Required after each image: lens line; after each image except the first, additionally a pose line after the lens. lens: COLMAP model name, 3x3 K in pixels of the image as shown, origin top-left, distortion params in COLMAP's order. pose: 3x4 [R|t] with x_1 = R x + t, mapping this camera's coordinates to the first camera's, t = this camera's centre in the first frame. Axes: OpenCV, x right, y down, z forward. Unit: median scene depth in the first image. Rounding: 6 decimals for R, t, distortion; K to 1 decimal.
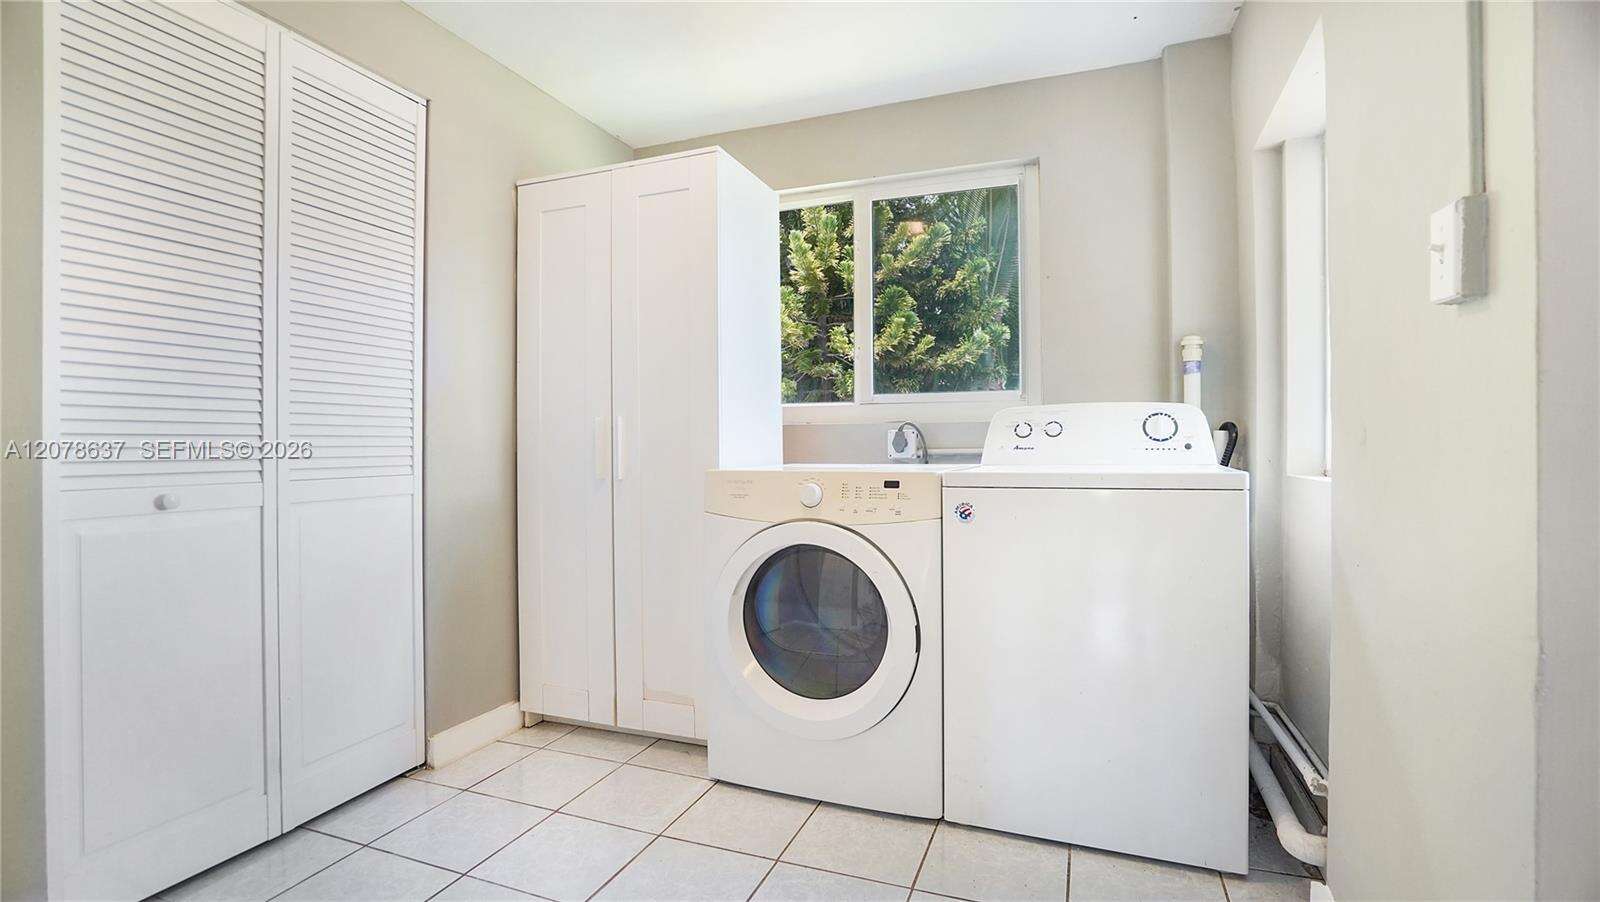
lens RADIAL K [[761.5, 0, 795.6], [0, 761.5, 445.5], [0, 0, 1]] dist [-0.030207, 0.008723]
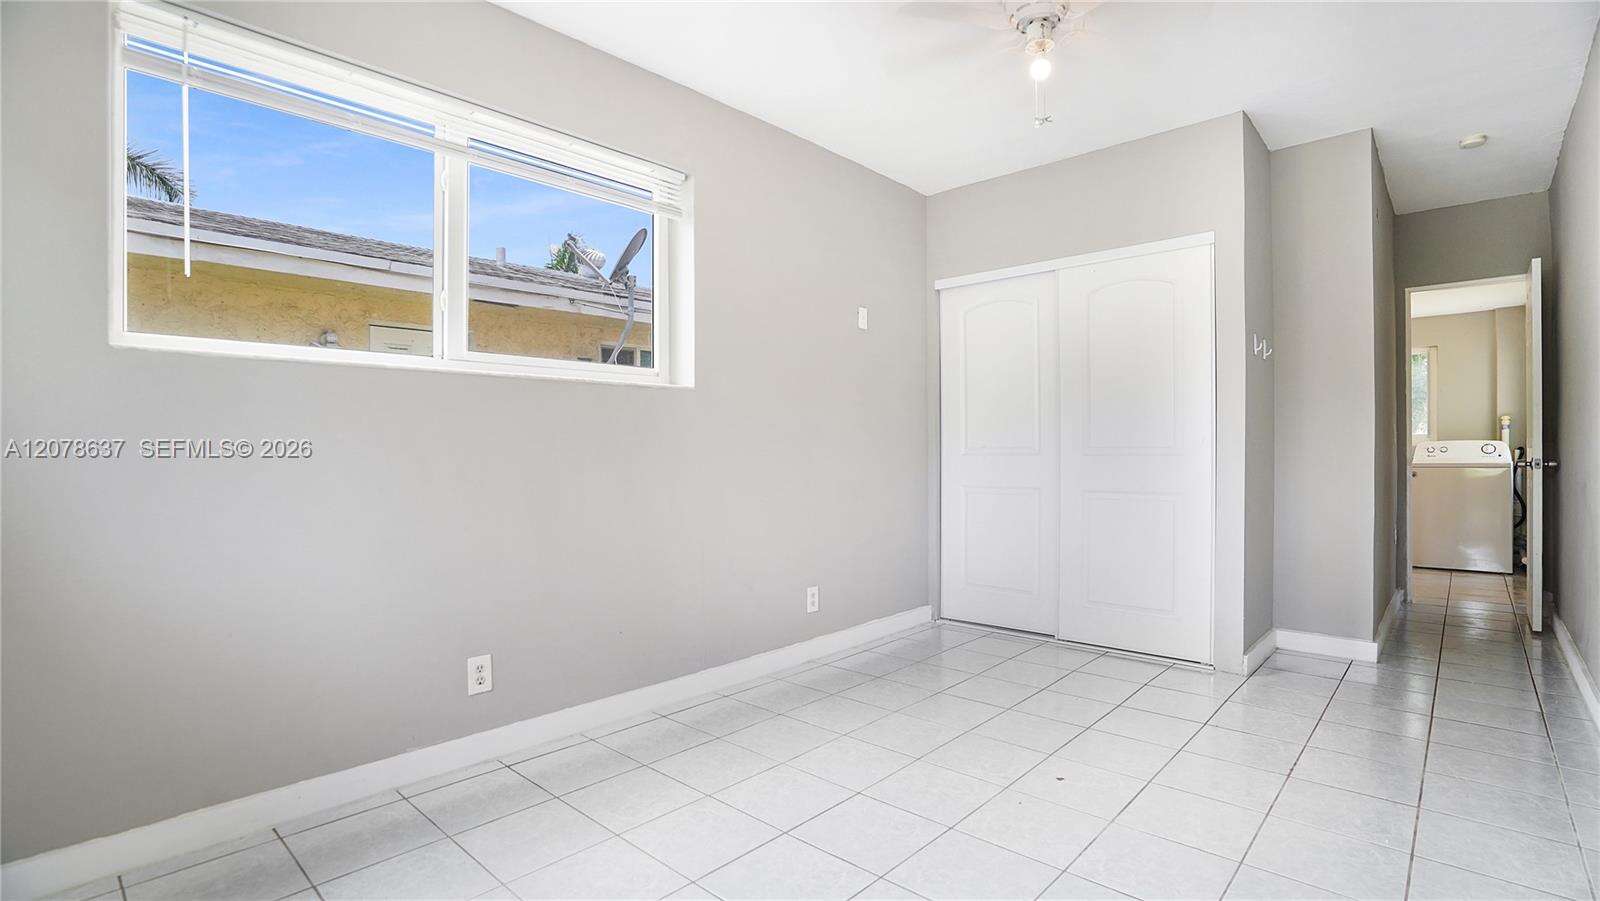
lens RADIAL K [[754.7, 0, 800.6], [0, 754.7, 454.7], [0, 0, 1]] dist [-0.044205, 0.008895]
pose [[0.927935, 0.007396, -0.372669, -0.890393], [-0.006523, 0.999972, 0.003605, 0.006064], [0.372685, -0.000914, 0.927957, -2.481559]]
